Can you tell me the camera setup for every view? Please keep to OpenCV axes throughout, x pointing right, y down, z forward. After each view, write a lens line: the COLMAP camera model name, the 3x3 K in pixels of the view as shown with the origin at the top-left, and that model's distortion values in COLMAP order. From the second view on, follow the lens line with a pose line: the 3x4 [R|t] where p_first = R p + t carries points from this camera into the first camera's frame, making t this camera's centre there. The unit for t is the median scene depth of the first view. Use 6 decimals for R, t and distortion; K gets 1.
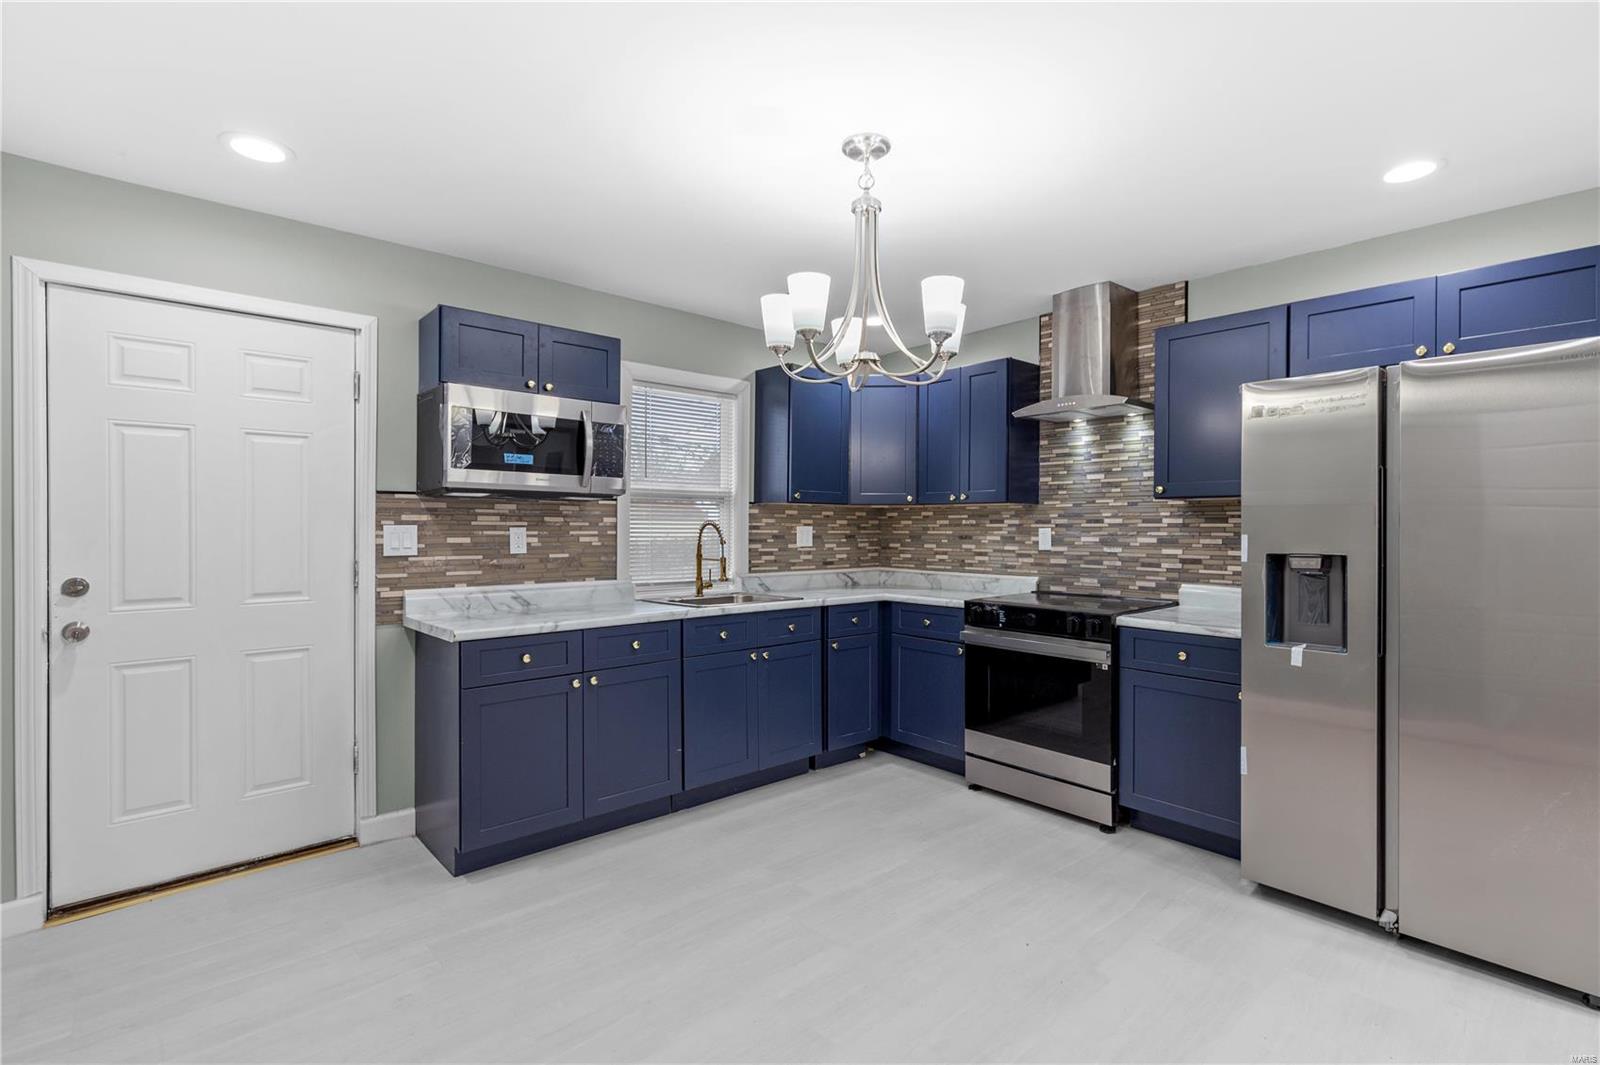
lens RADIAL K [[747.4, 0, 804.1], [0, 747.4, 528.5], [0, 0, 1]] dist [0.015582, -0.000783]
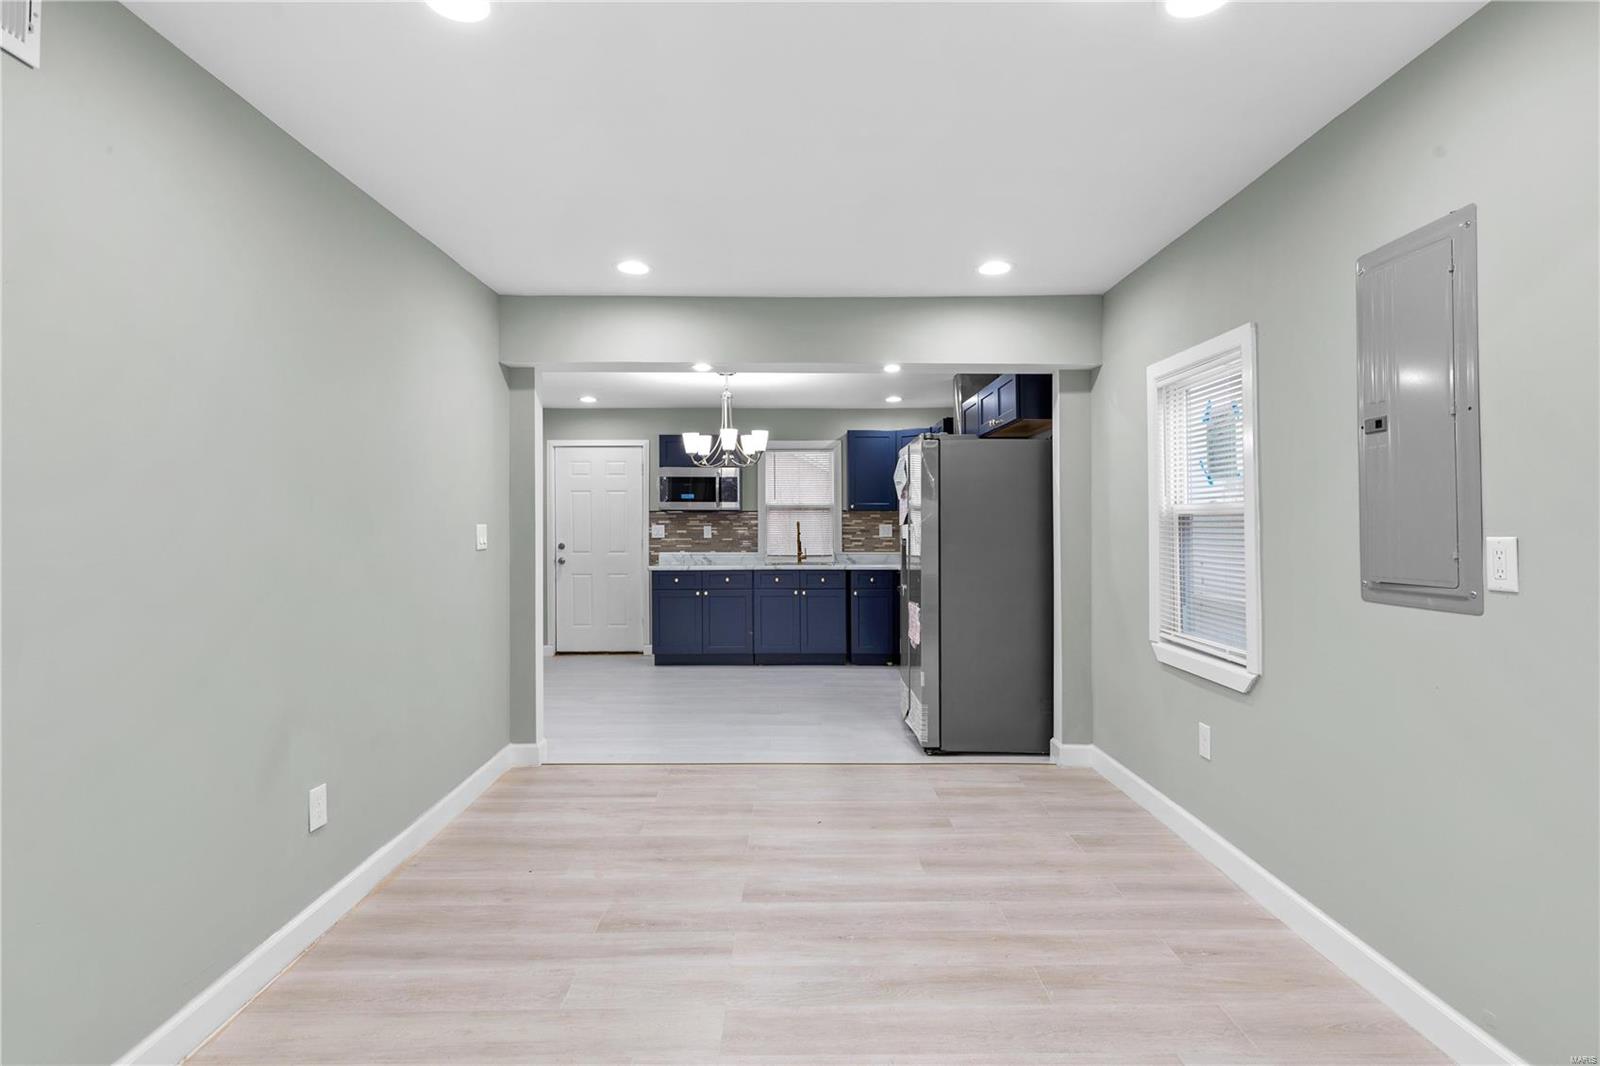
lens RADIAL K [[821.0, 0, 802.0], [0, 821.0, 514.0], [0, 0, 1]] dist [-0.000599, 0.000016]
pose [[0.748601, -0.014030, -0.662872, 1.302266], [0.002993, 0.999837, -0.017782, 0.007013], [0.663014, 0.011328, 0.748521, -0.549888]]
